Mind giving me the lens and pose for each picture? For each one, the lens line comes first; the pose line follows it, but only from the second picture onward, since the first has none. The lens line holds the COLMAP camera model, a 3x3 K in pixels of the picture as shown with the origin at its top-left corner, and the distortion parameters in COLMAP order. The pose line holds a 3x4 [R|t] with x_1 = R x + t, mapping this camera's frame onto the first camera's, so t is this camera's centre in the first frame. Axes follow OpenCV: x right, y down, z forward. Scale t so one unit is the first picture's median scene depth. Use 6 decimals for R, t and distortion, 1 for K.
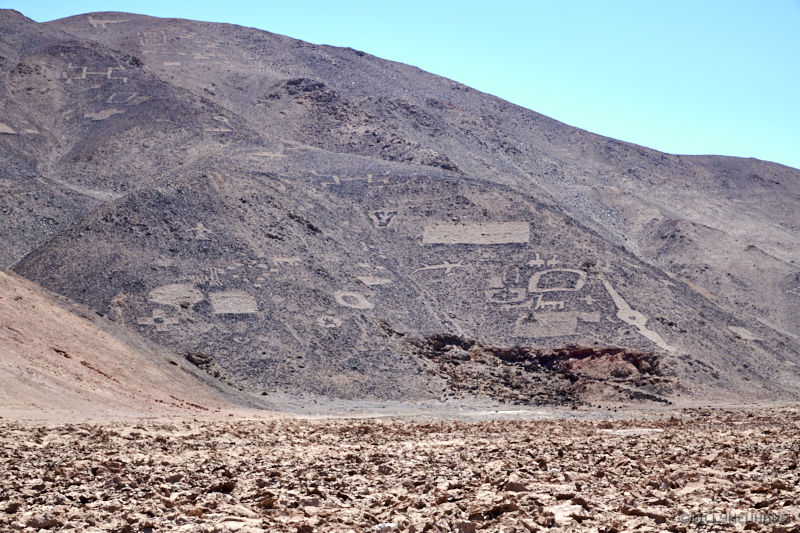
lens RADIAL K [[2002.2, 0, 400.0], [0, 2002.2, 266.5], [0, 0, 1]] dist [0.011321, 0.036507]
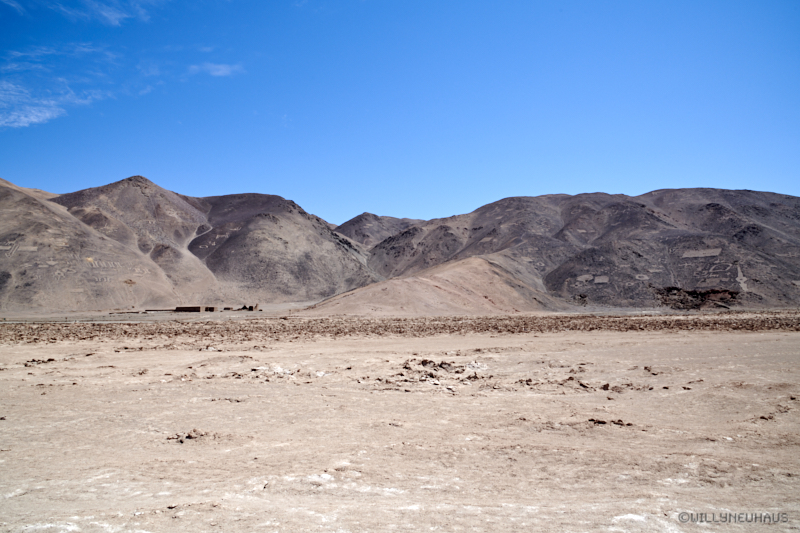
lens RADIAL K [[548.0, 0, 400.0], [0, 548.0, 266.5], [0, 0, 1]] dist [0.000260, -0.000072]
pose [[0.748617, -0.051759, -0.660979, 0.255522], [0.050246, 0.998510, -0.021281, -0.001431], [0.661096, -0.017280, 0.750102, 0.051599]]
